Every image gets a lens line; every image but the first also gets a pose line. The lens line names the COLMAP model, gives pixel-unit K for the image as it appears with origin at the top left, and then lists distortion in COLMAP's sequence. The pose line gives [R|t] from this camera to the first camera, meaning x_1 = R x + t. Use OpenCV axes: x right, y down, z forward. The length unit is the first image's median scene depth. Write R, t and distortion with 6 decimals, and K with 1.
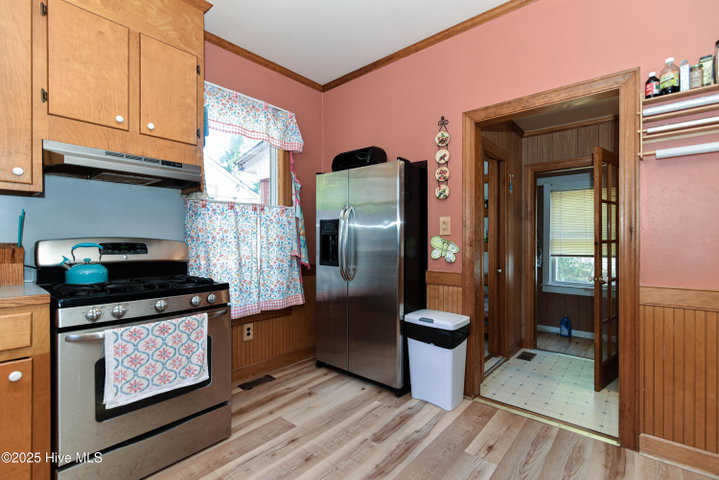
lens RADIAL K [[327.3, 0, 357.8], [0, 327.3, 241.6], [0, 0, 1]] dist [-0.000536, 0.000309]
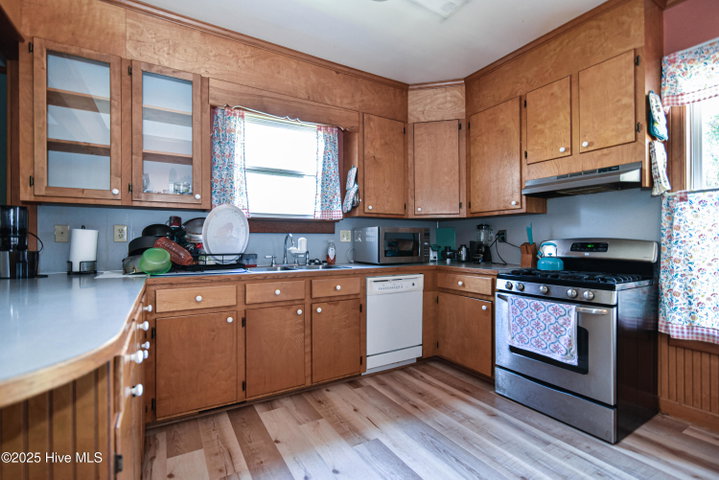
lens RADIAL K [[327.3, 0, 357.8], [0, 327.3, 241.6], [0, 0, 1]] dist [-0.000536, 0.000309]
pose [[-0.320107, 0.001543, -0.947380, 0.619269], [0.005285, 0.999986, -0.000157, -0.003360], [0.947367, -0.005057, -0.320110, 0.488673]]
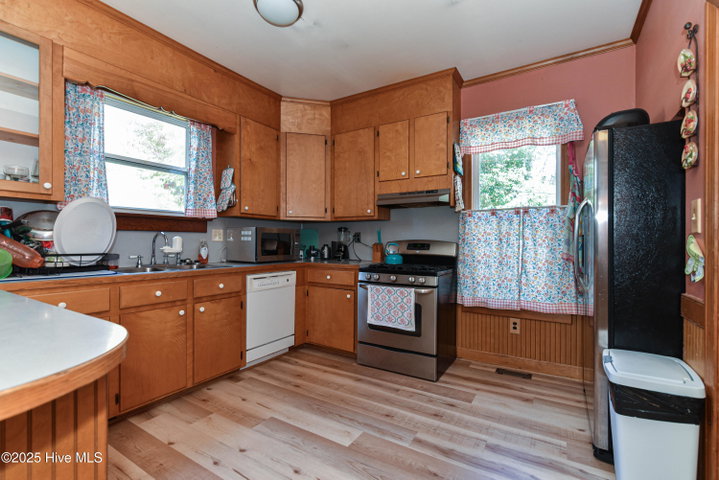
lens RADIAL K [[327.3, 0, 357.8], [0, 327.3, 241.6], [0, 0, 1]] dist [-0.000536, 0.000309]
pose [[0.156681, 0.001456, -0.987648, 0.767000], [-0.003764, 0.999993, 0.000877, -0.003972], [0.987642, 0.003581, 0.156686, 0.366832]]
